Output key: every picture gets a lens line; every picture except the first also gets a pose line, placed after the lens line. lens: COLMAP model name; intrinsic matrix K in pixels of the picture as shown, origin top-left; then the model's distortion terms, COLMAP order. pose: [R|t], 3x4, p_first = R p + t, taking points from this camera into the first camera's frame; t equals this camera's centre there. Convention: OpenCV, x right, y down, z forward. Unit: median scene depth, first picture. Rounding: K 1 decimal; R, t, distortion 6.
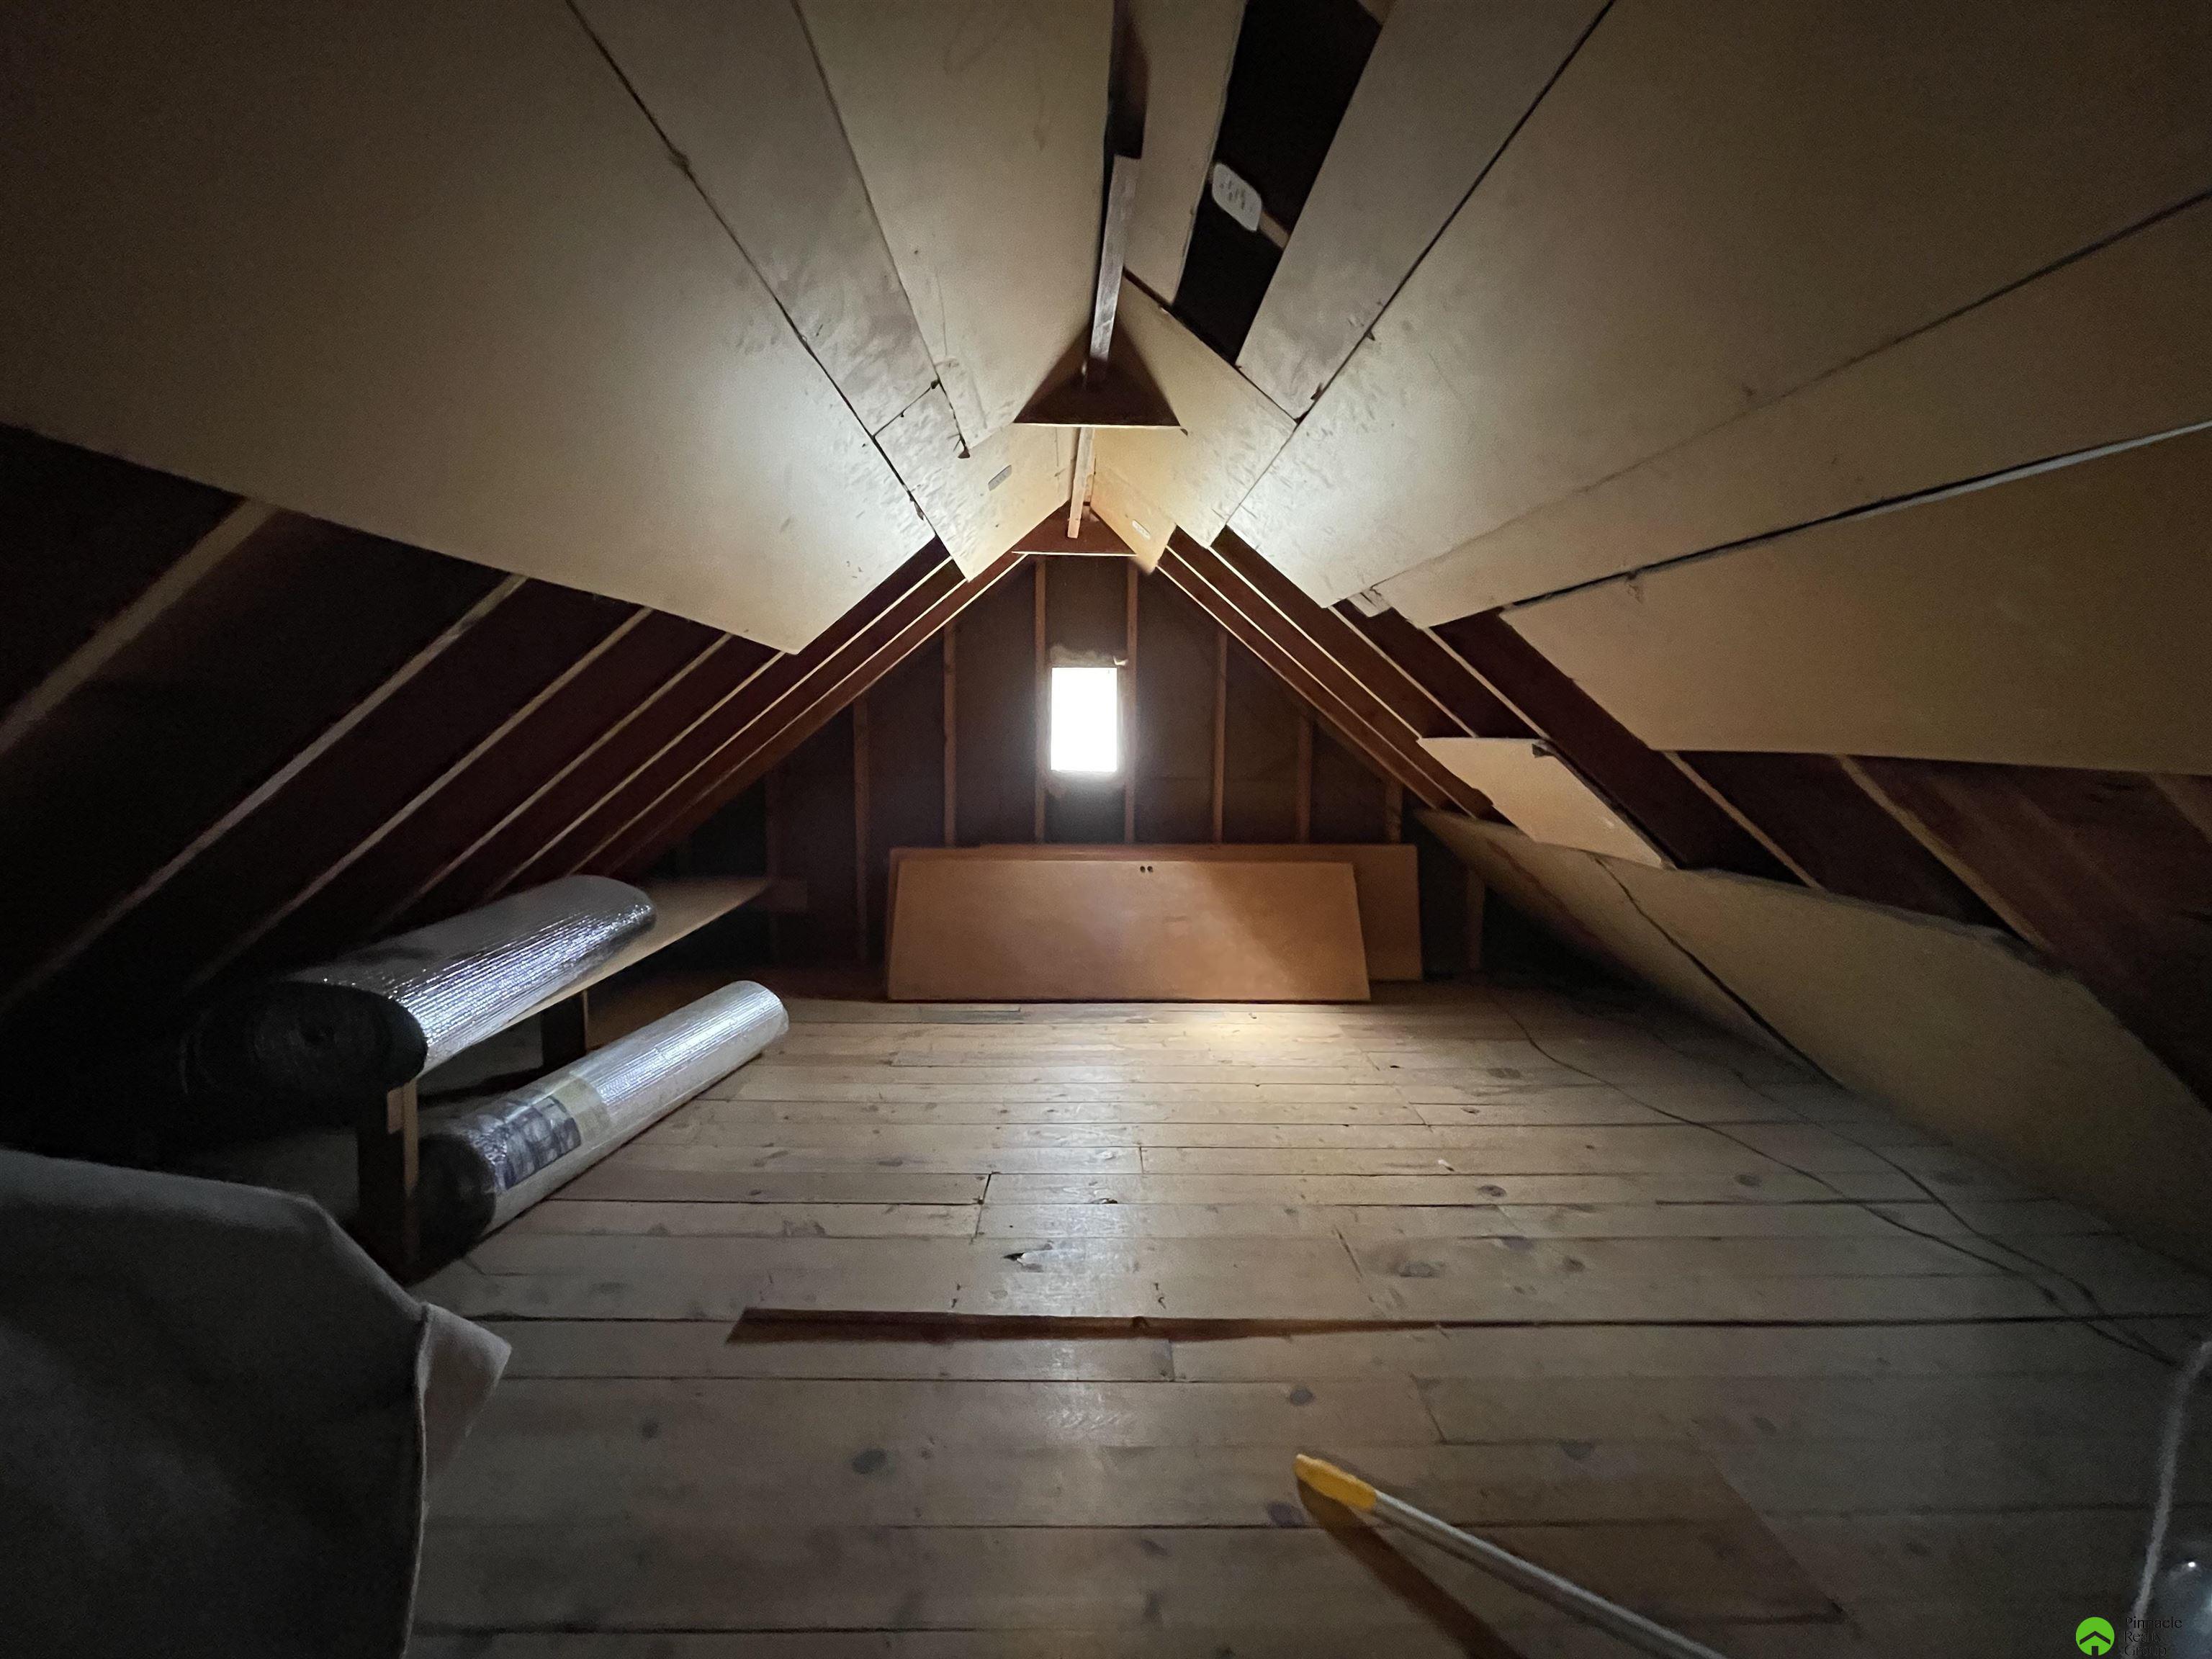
lens RADIAL K [[884.3, 0, 1106.0], [0, 884.3, 829.5], [0, 0, 1]] dist [-0.002573, 0.000419]
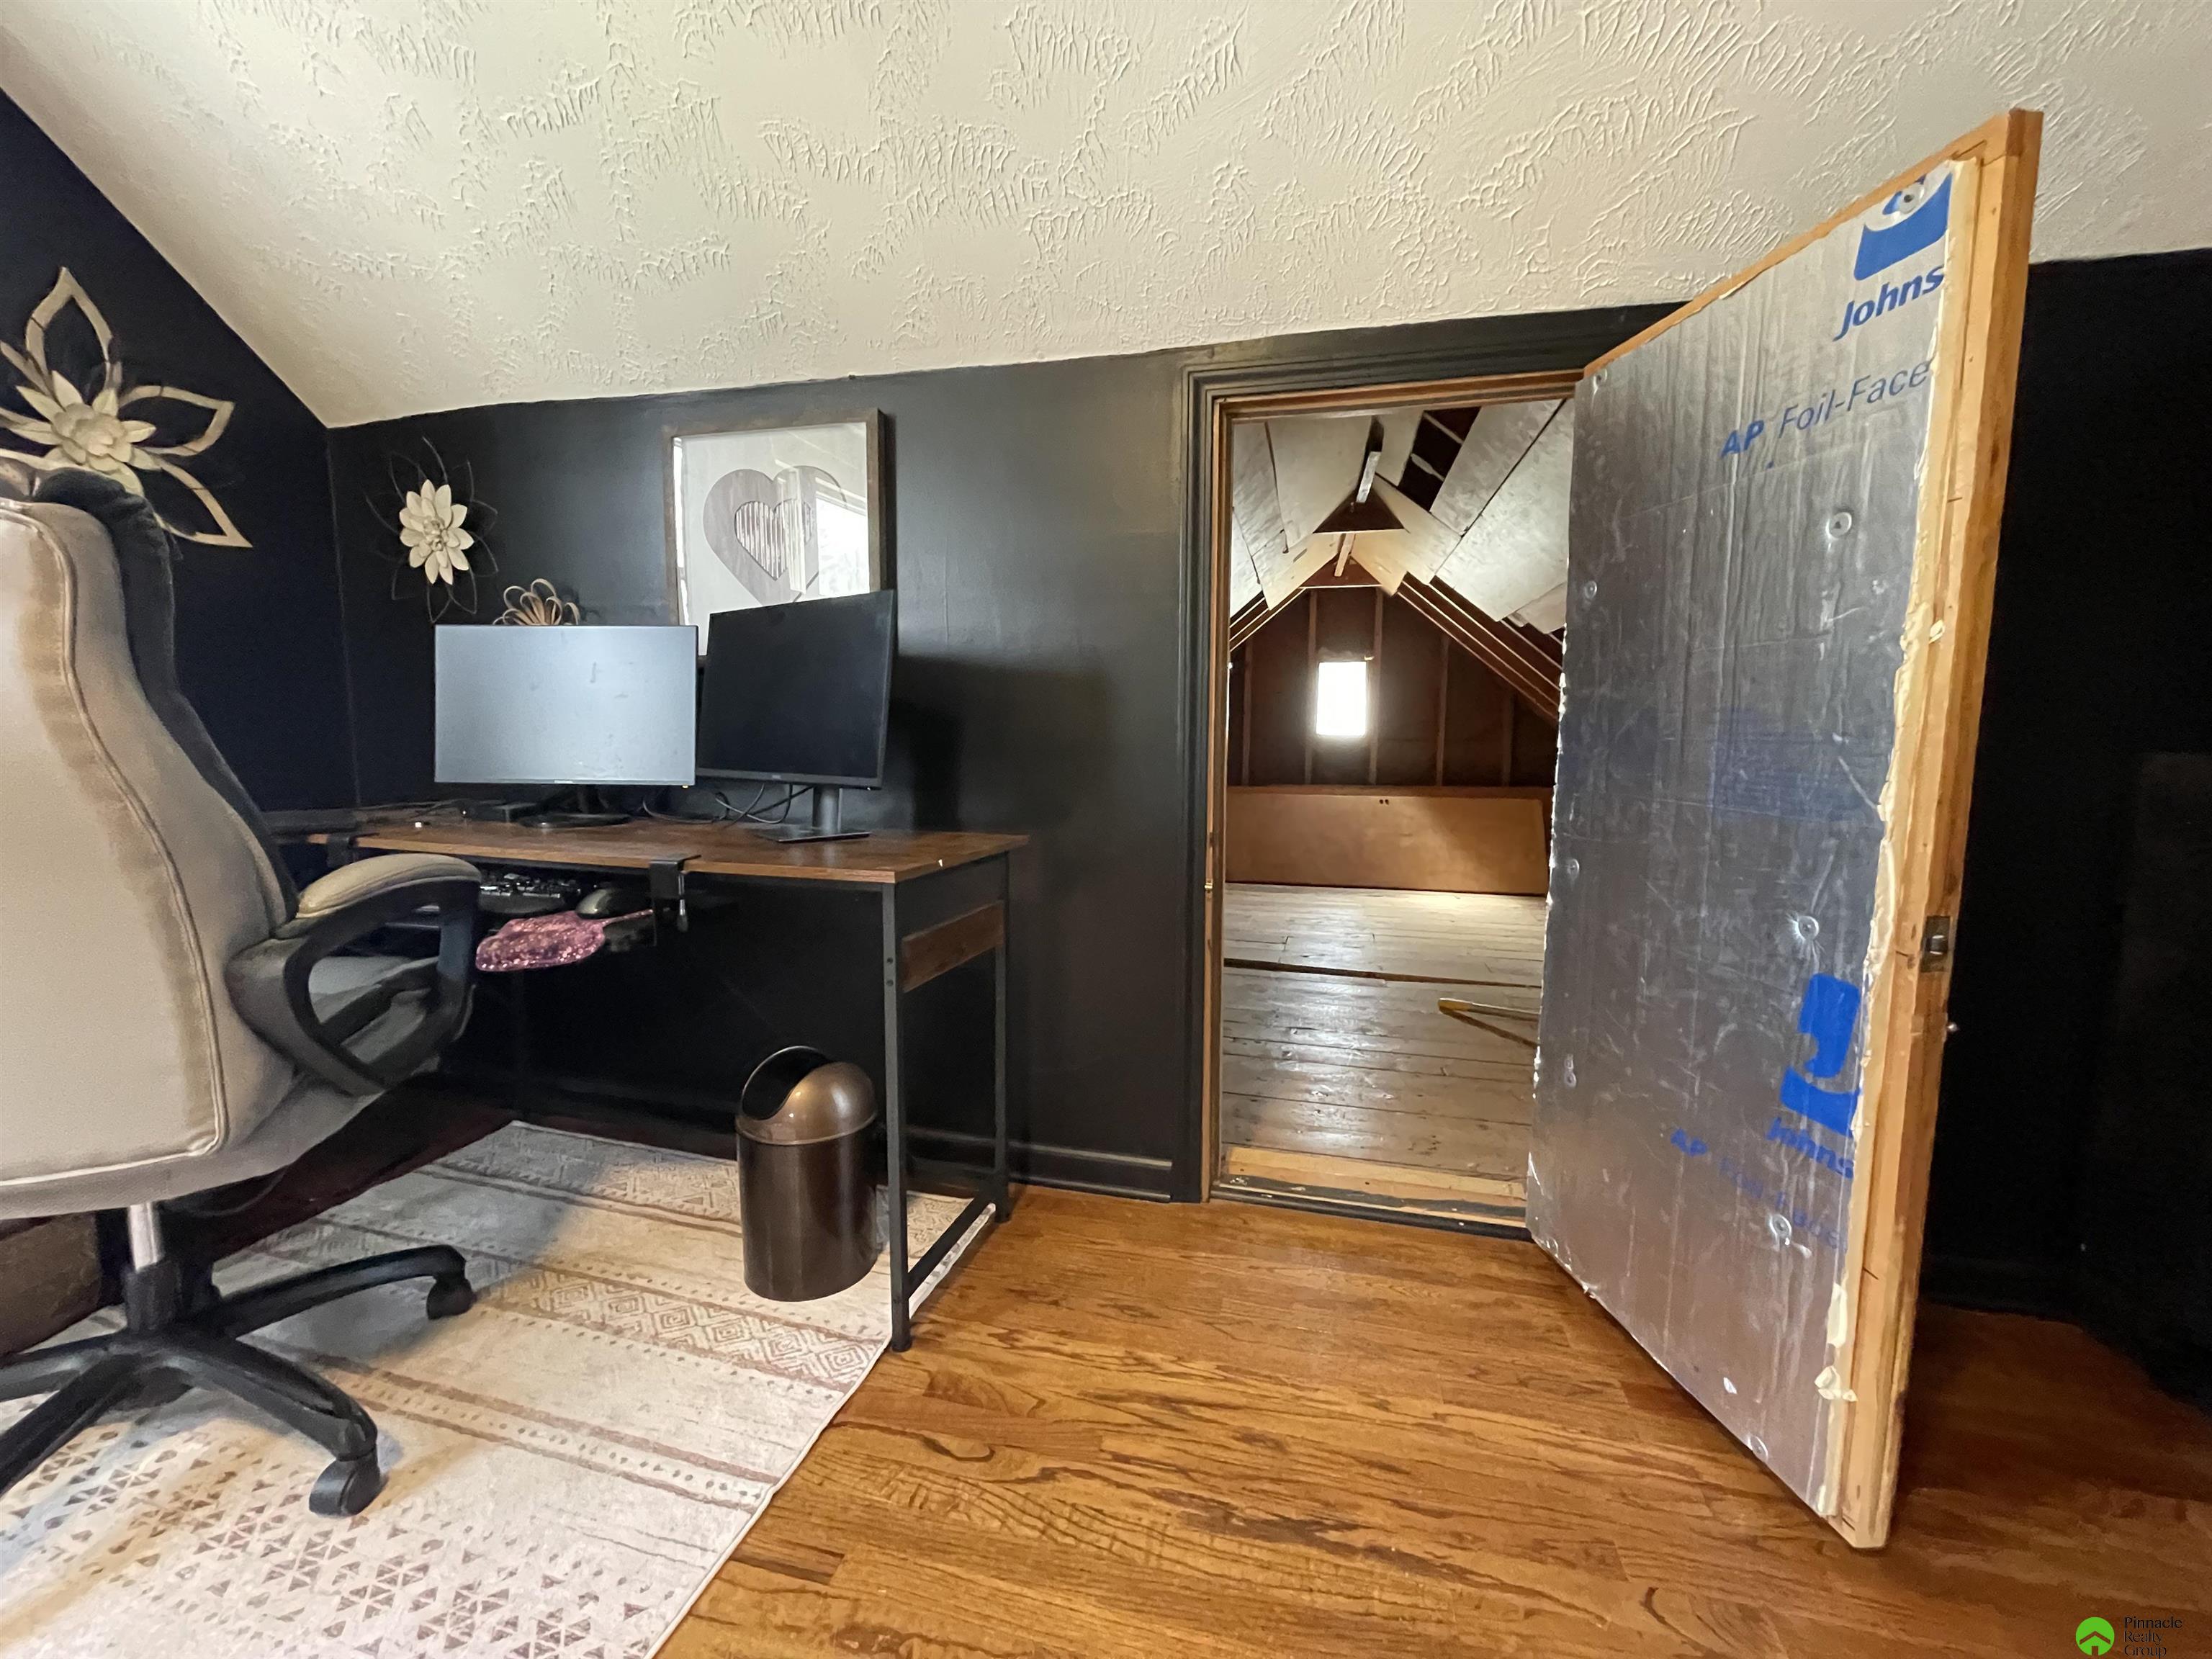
lens RADIAL K [[884.3, 0, 1106.0], [0, 884.3, 829.5], [0, 0, 1]] dist [-0.002573, 0.000419]
pose [[0.963304, 0.024986, -0.267248, -0.006490], [-0.025022, 0.999682, 0.003272, 0.132599], [0.267245, 0.003535, 0.963622, -0.691510]]
